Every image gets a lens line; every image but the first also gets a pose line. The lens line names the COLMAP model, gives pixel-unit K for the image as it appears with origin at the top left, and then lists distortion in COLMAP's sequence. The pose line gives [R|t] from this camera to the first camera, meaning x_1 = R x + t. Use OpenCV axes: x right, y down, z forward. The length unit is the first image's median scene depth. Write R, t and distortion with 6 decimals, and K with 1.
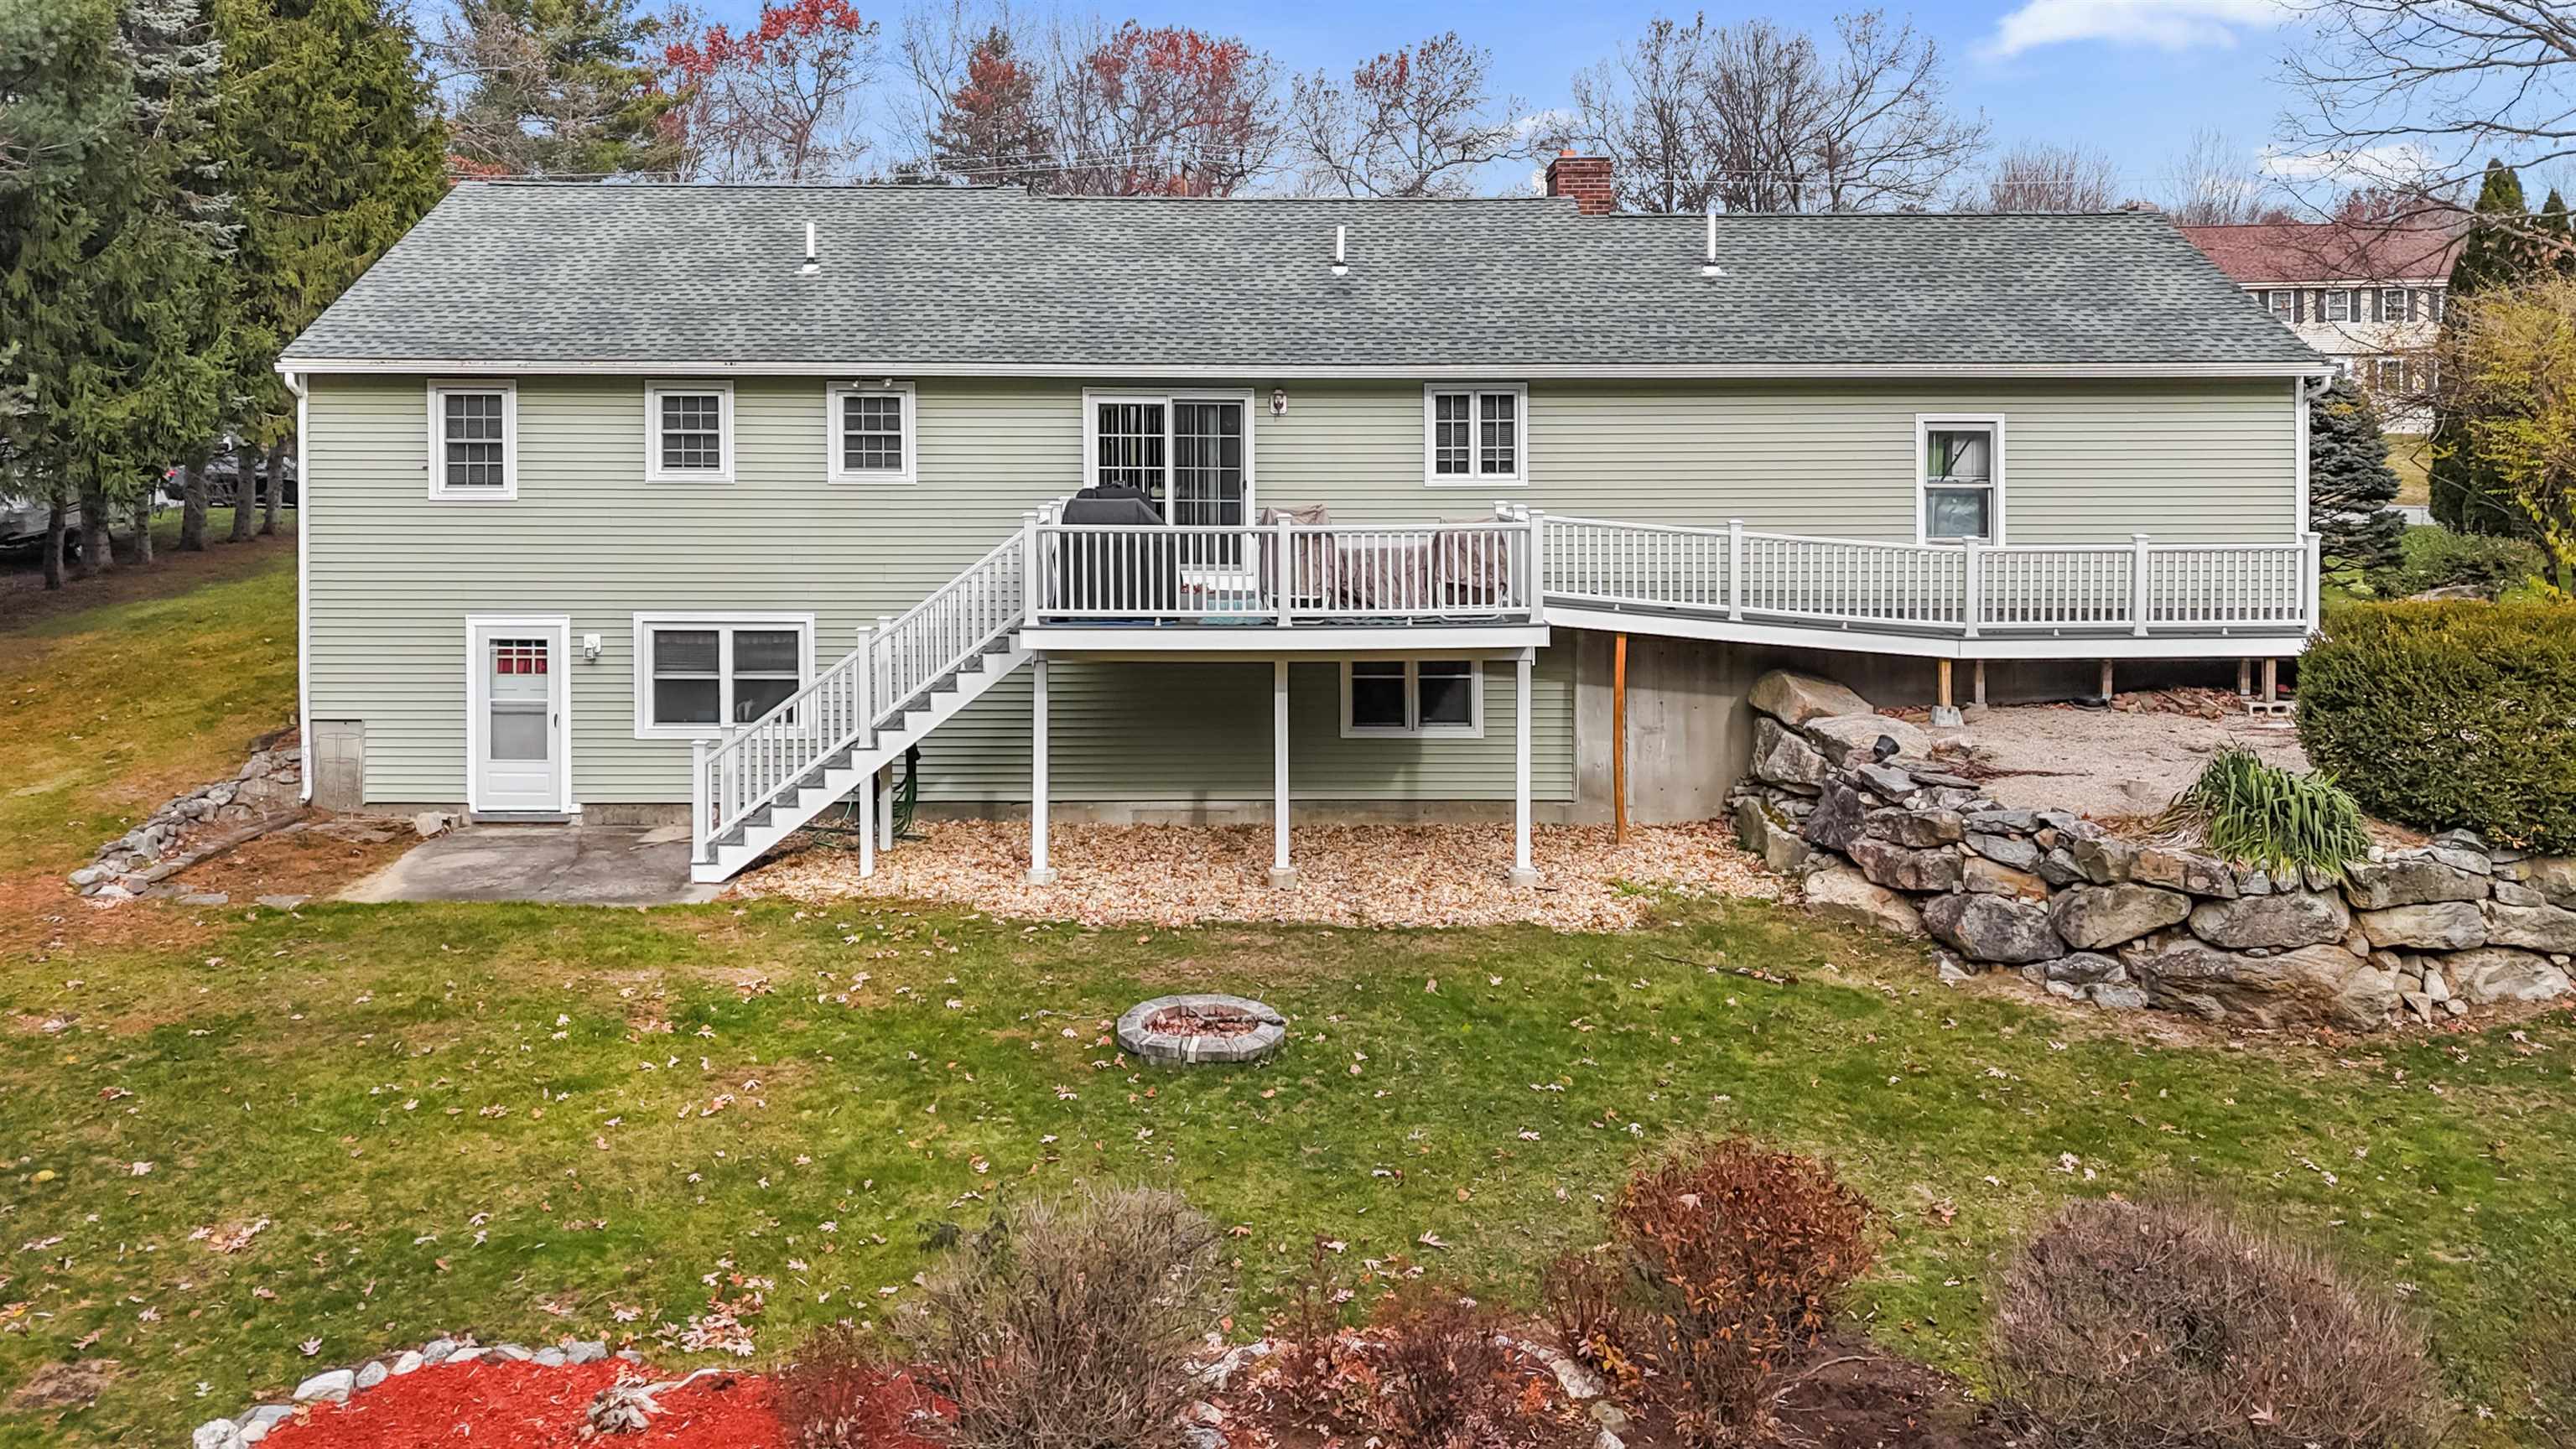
lens RADIAL K [[1911.1, 0, 1302.2], [0, 1911.1, 720.0], [0, 0, 1]] dist [0.078144, -0.060120]
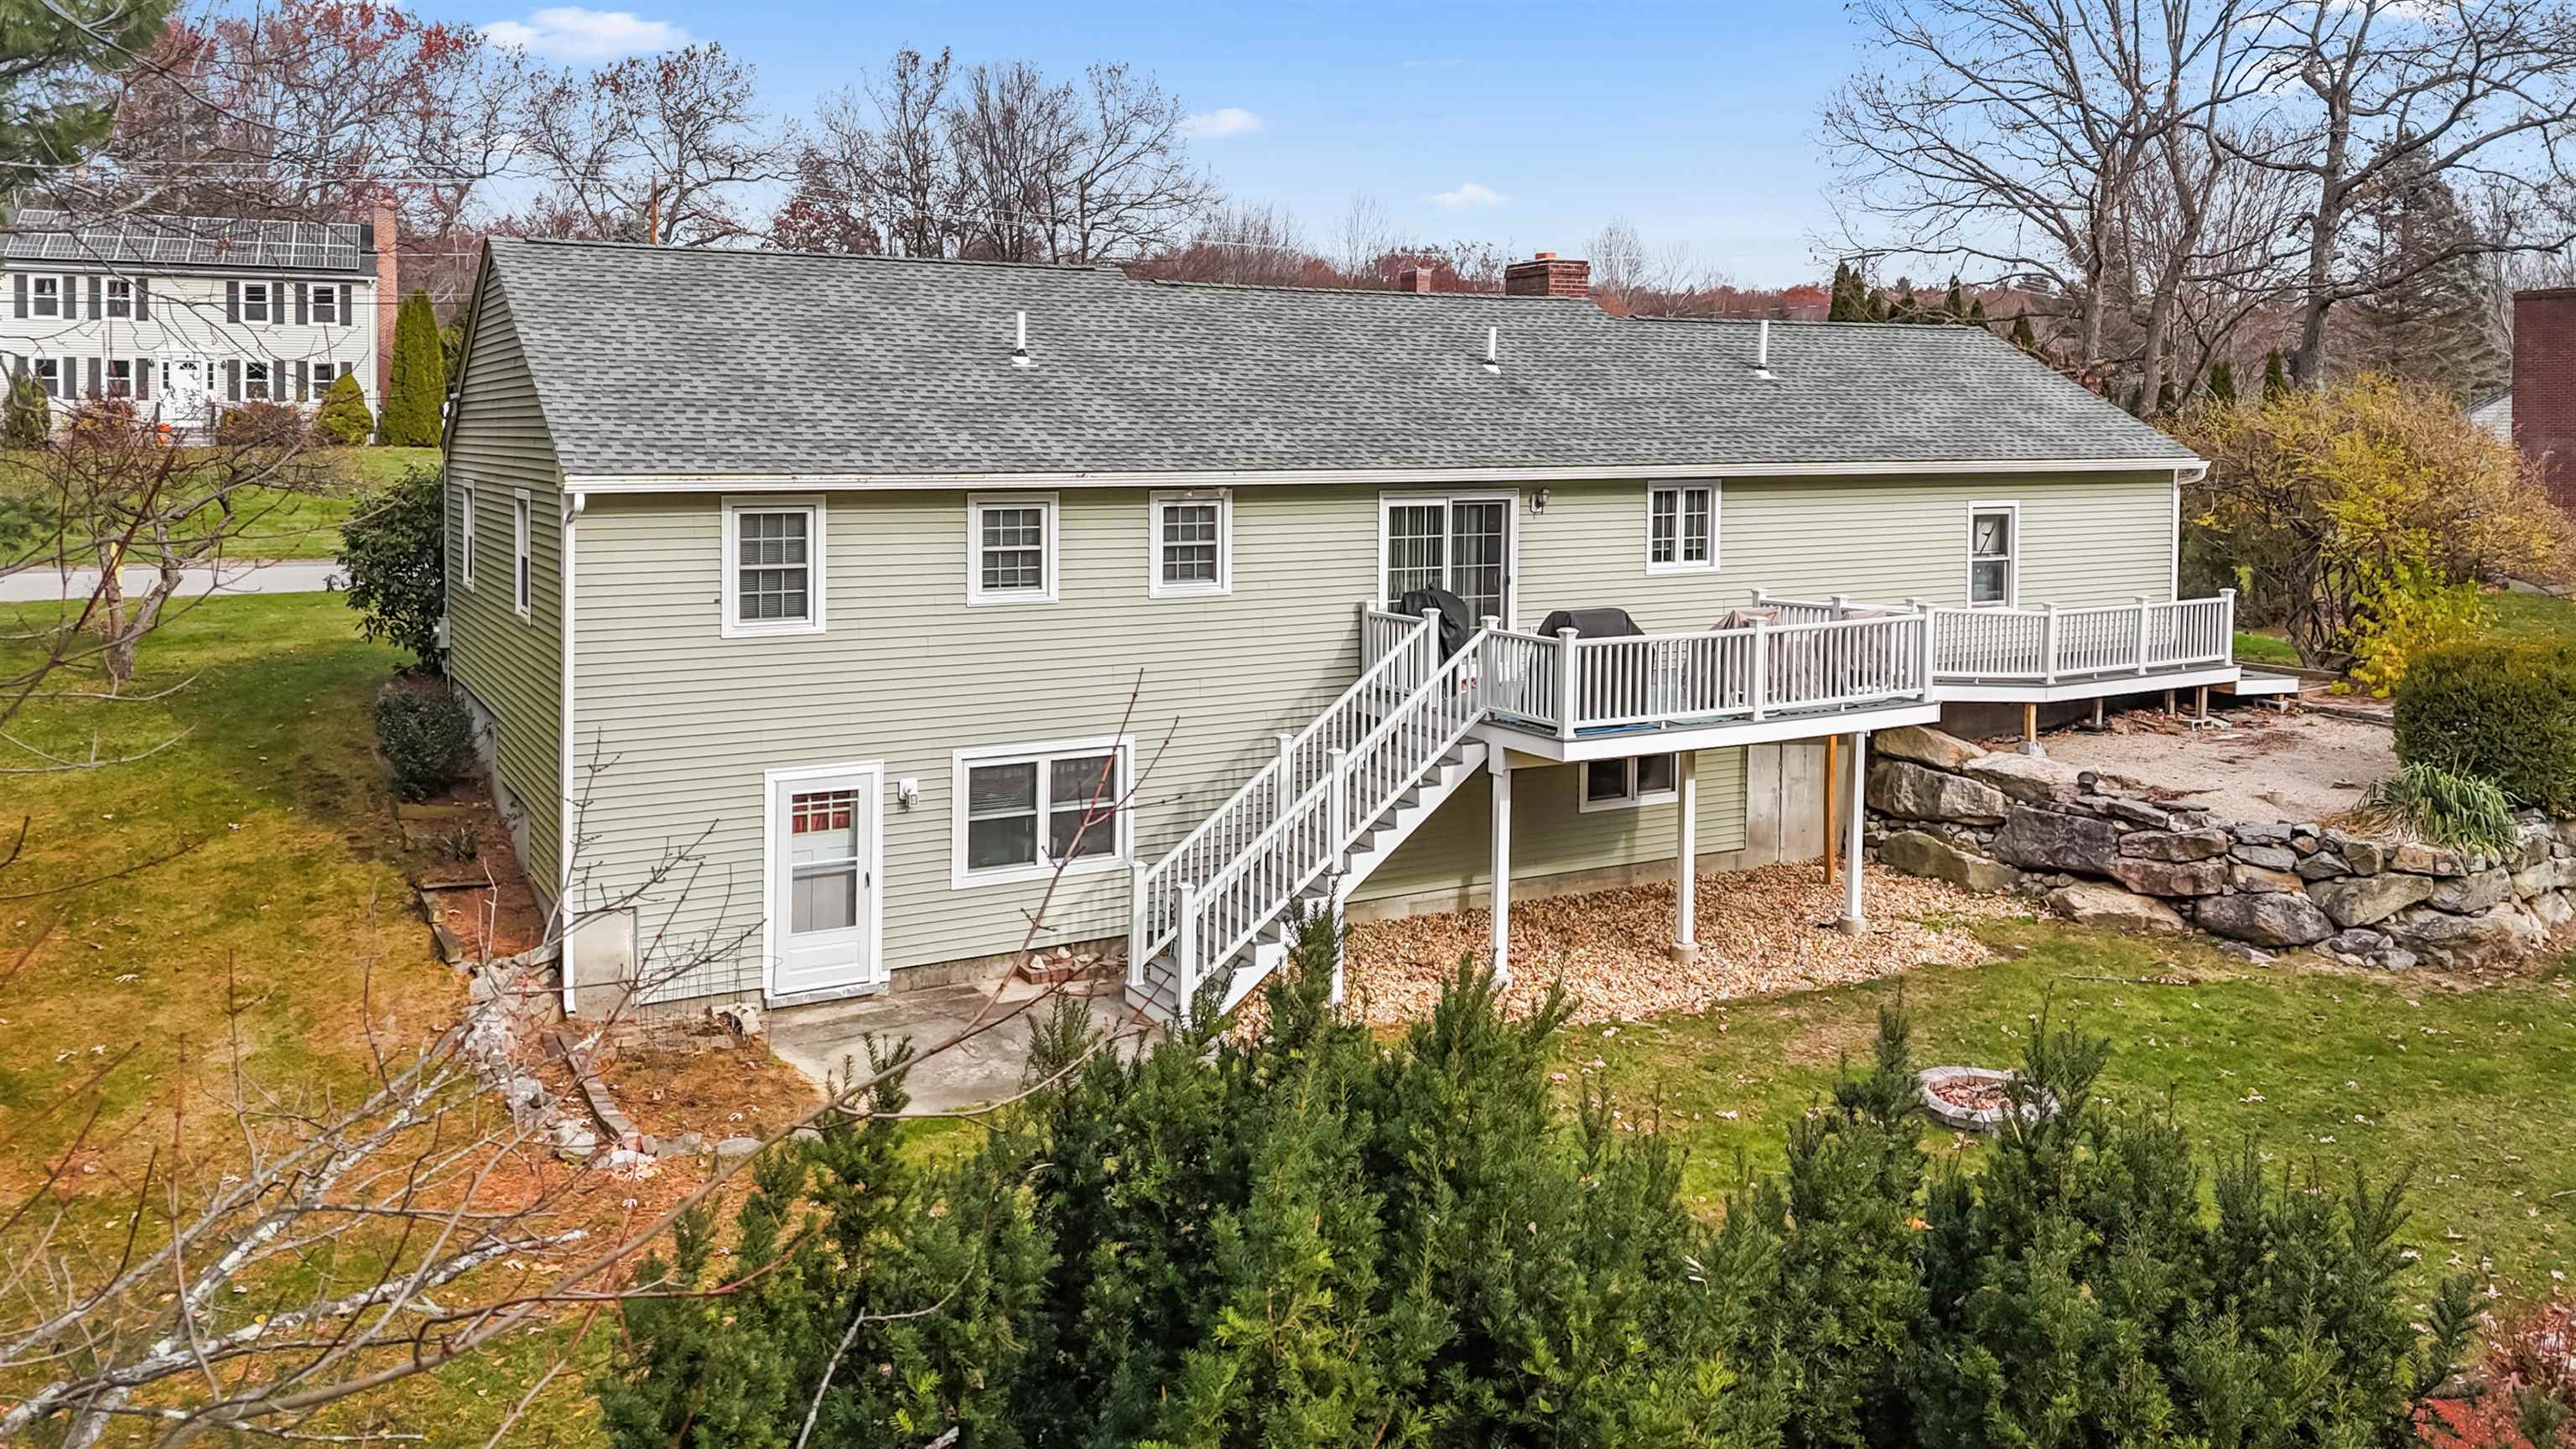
lens RADIAL K [[1911.1, 0, 1302.2], [0, 1911.1, 720.0], [0, 0, 1]] dist [0.078144, -0.060120]
pose [[0.876223, -0.073627, 0.476248, -0.632831], [0.075816, 0.997014, 0.014646, -0.071099], [-0.475904, 0.023274, 0.879189, 0.139860]]
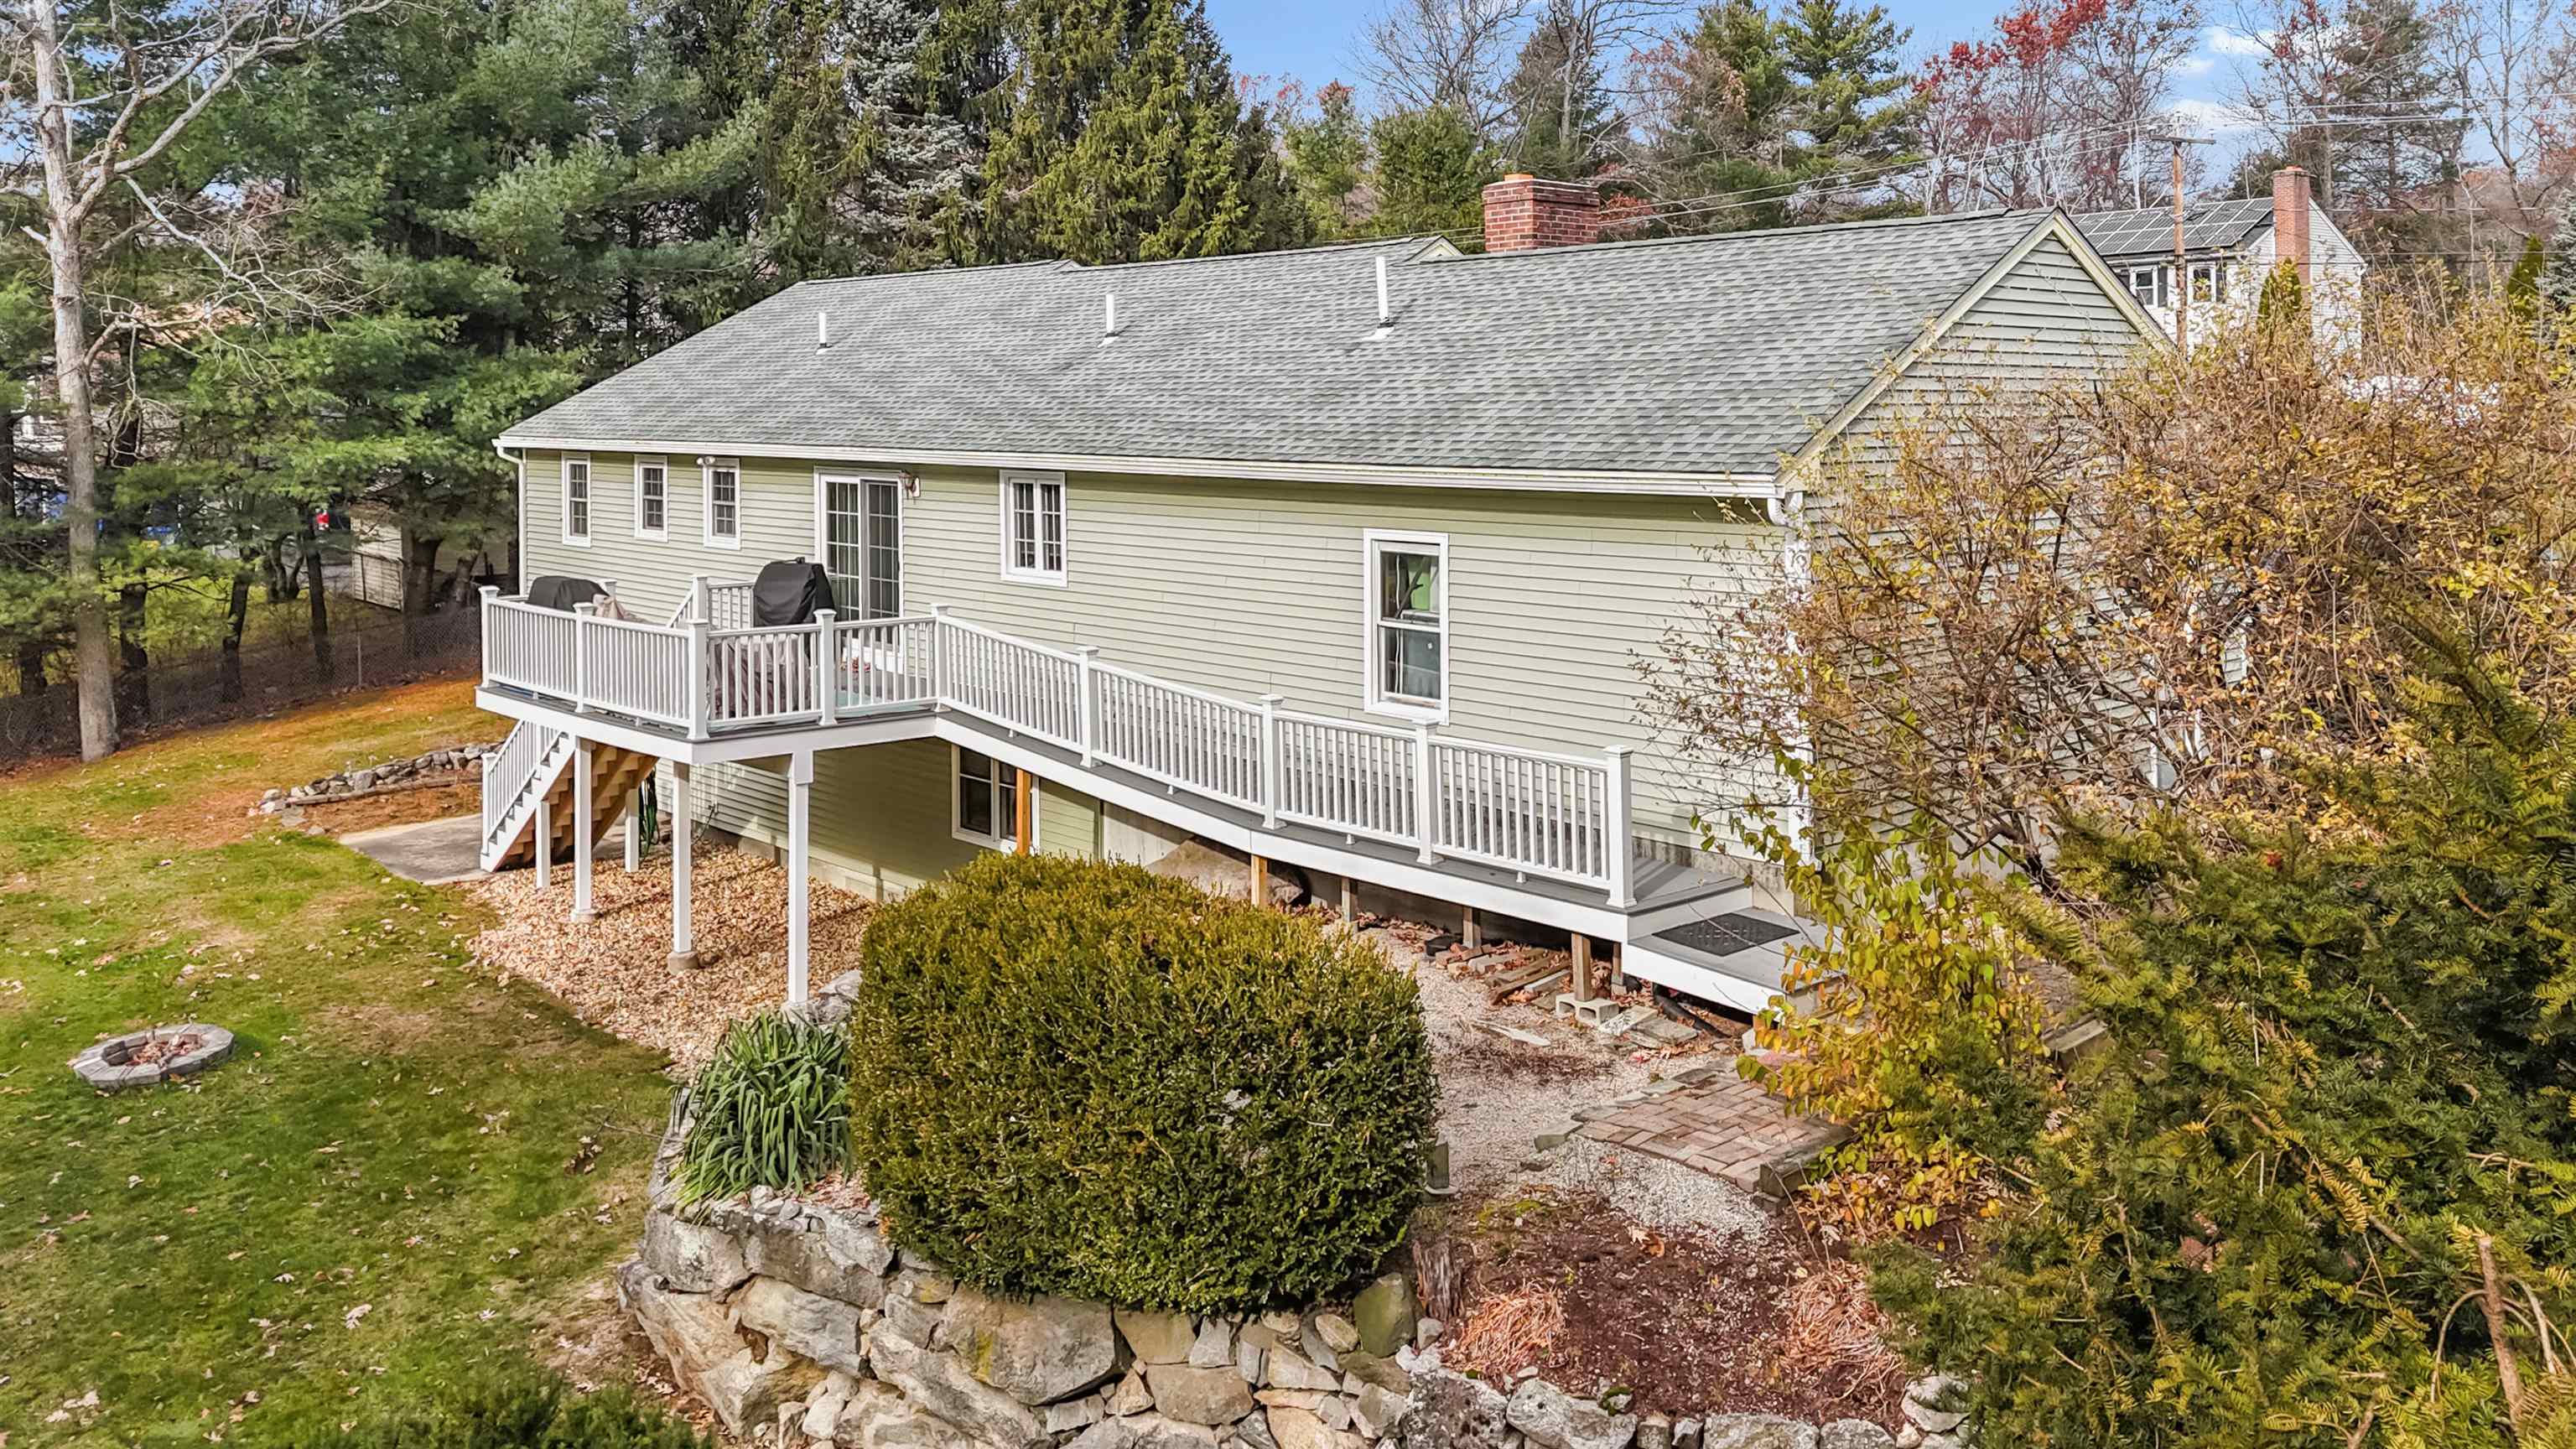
lens RADIAL K [[1911.1, 0, 1302.2], [0, 1911.1, 720.0], [0, 0, 1]] dist [0.078144, -0.060120]
pose [[0.677847, 0.116105, -0.725978, 0.850898], [-0.113484, 0.992141, 0.052711, -0.120447], [0.726392, 0.046657, 0.685695, 0.471819]]
